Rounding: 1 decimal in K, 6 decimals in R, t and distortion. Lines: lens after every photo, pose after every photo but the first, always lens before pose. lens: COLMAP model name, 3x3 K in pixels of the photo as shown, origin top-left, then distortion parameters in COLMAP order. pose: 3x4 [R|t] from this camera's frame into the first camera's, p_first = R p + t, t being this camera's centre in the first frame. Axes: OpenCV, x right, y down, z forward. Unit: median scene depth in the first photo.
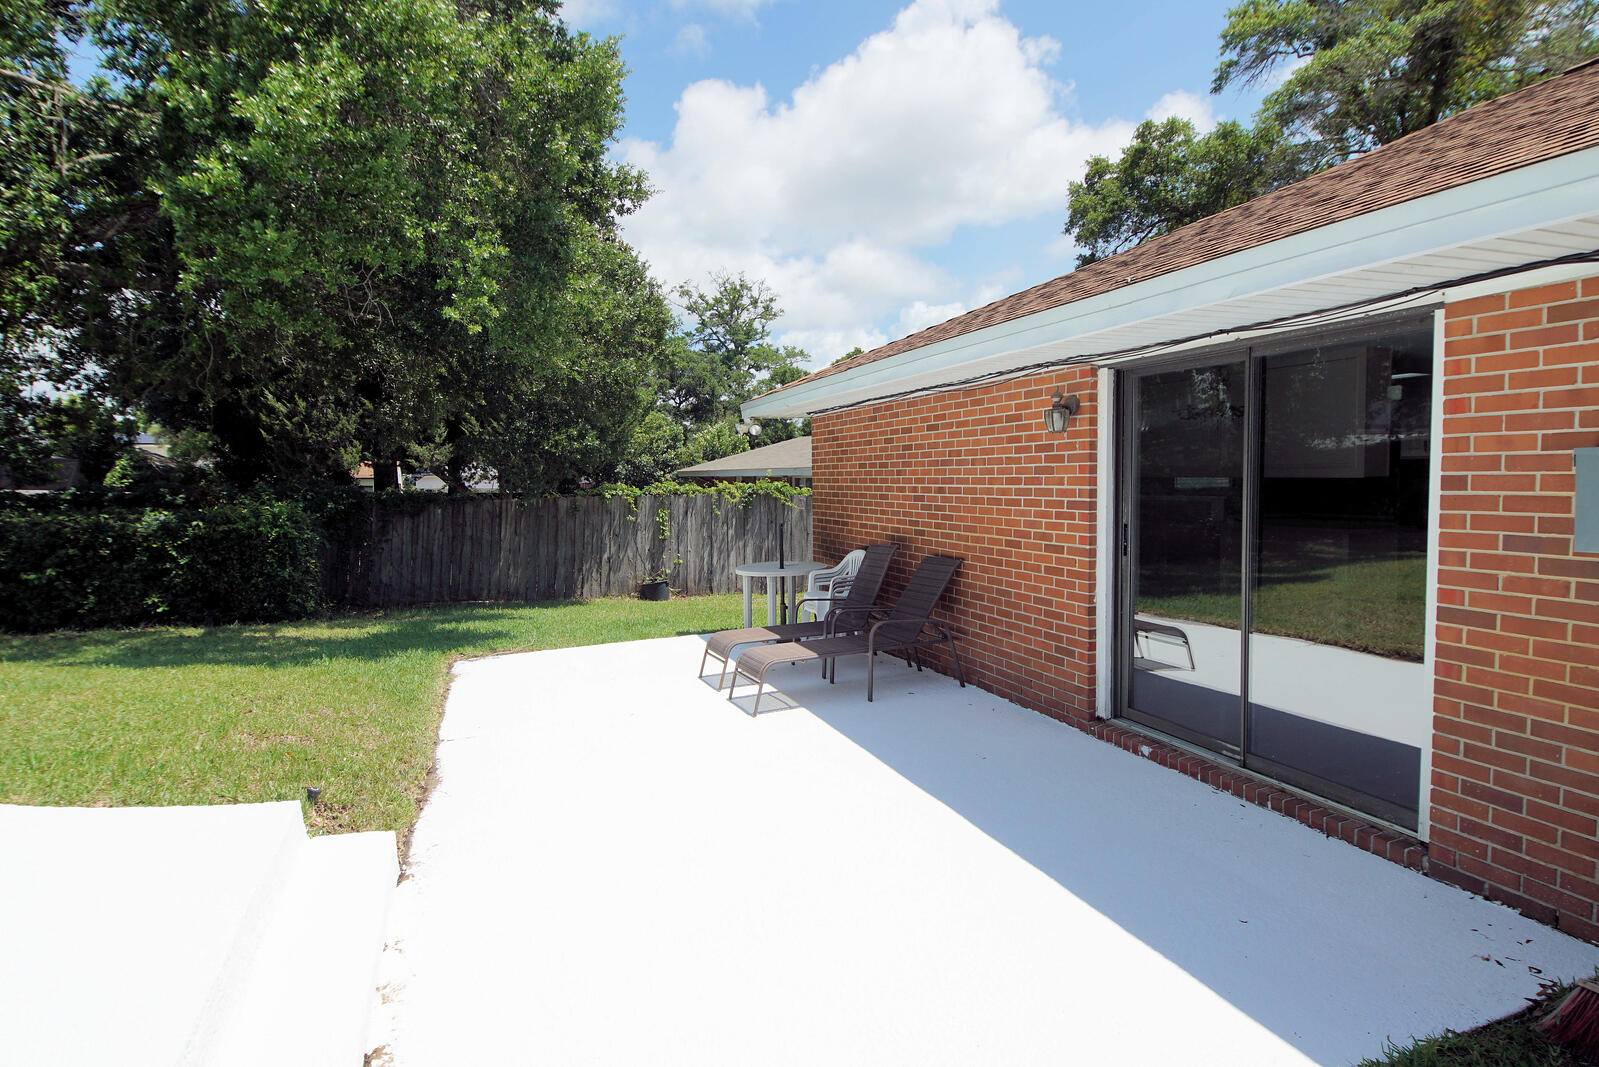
lens RADIAL K [[855.5, 0, 788.3], [0, 855.5, 533.8], [0, 0, 1]] dist [0.041962, -0.030424]
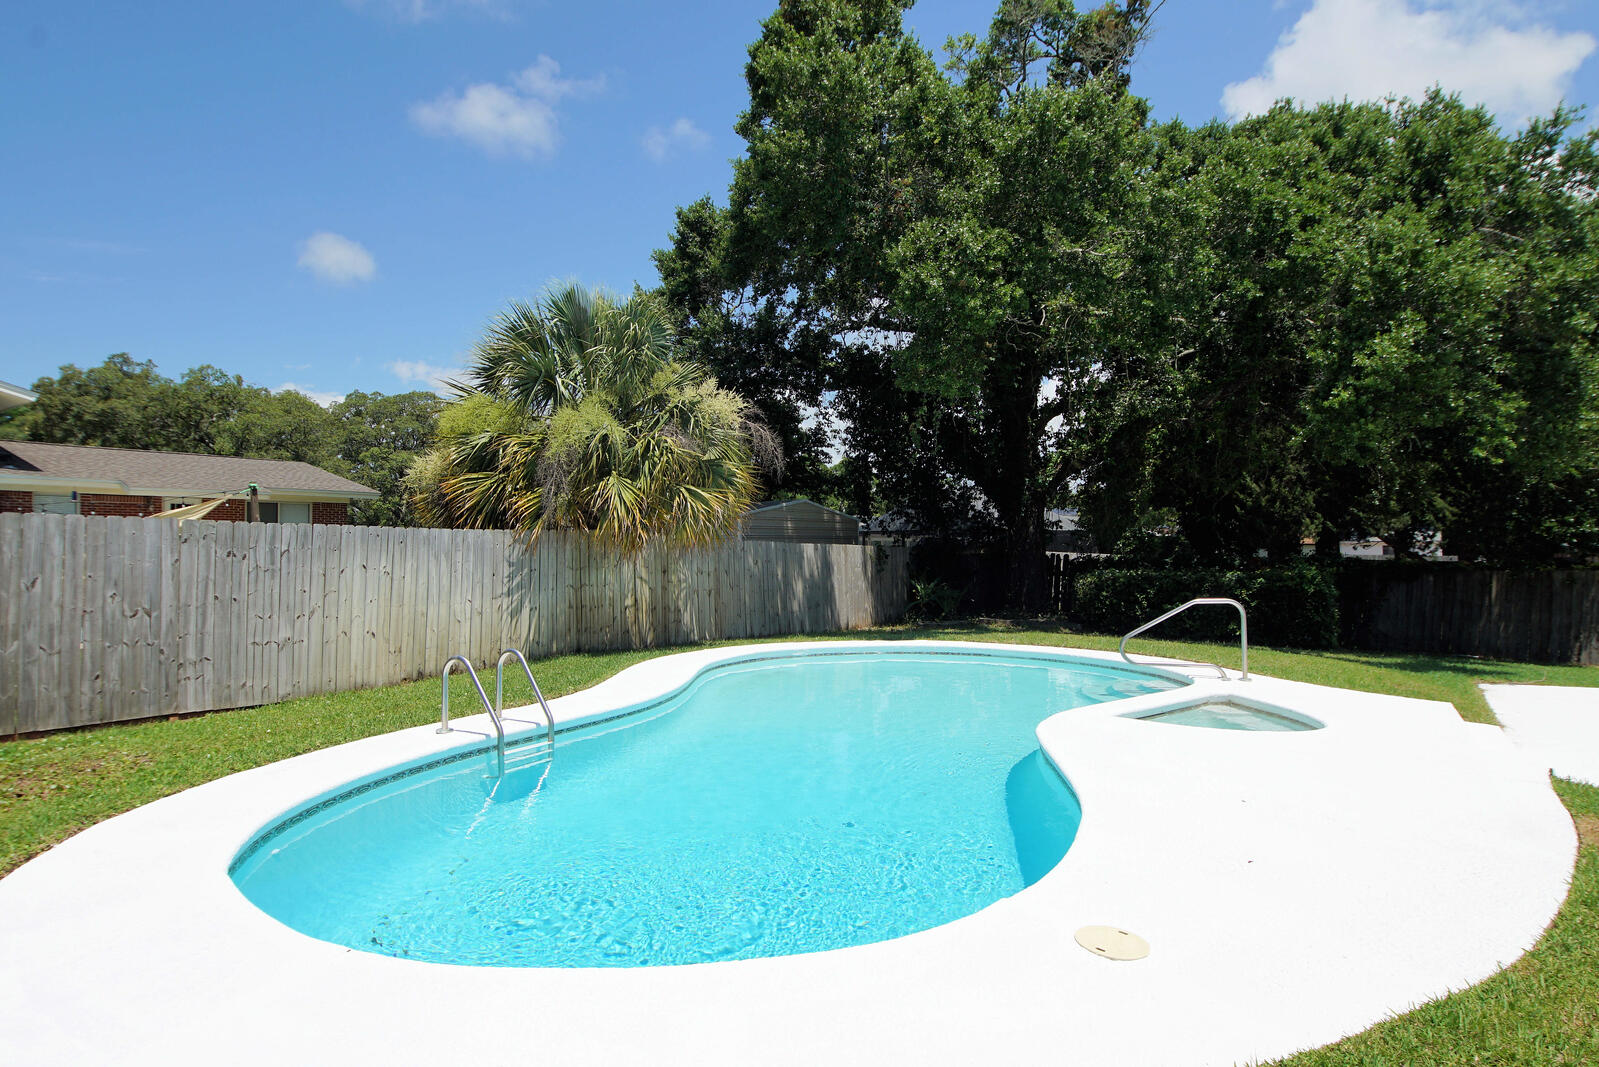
lens RADIAL K [[881.2, 0, 797.6], [0, 881.2, 525.3], [0, 0, 1]] dist [0.002934, -0.000379]
pose [[0.586926, -0.006861, -0.809611, 0.089356], [-0.056568, 0.997173, -0.049458, 0.012048], [0.807662, 0.074826, 0.584879, -0.490674]]
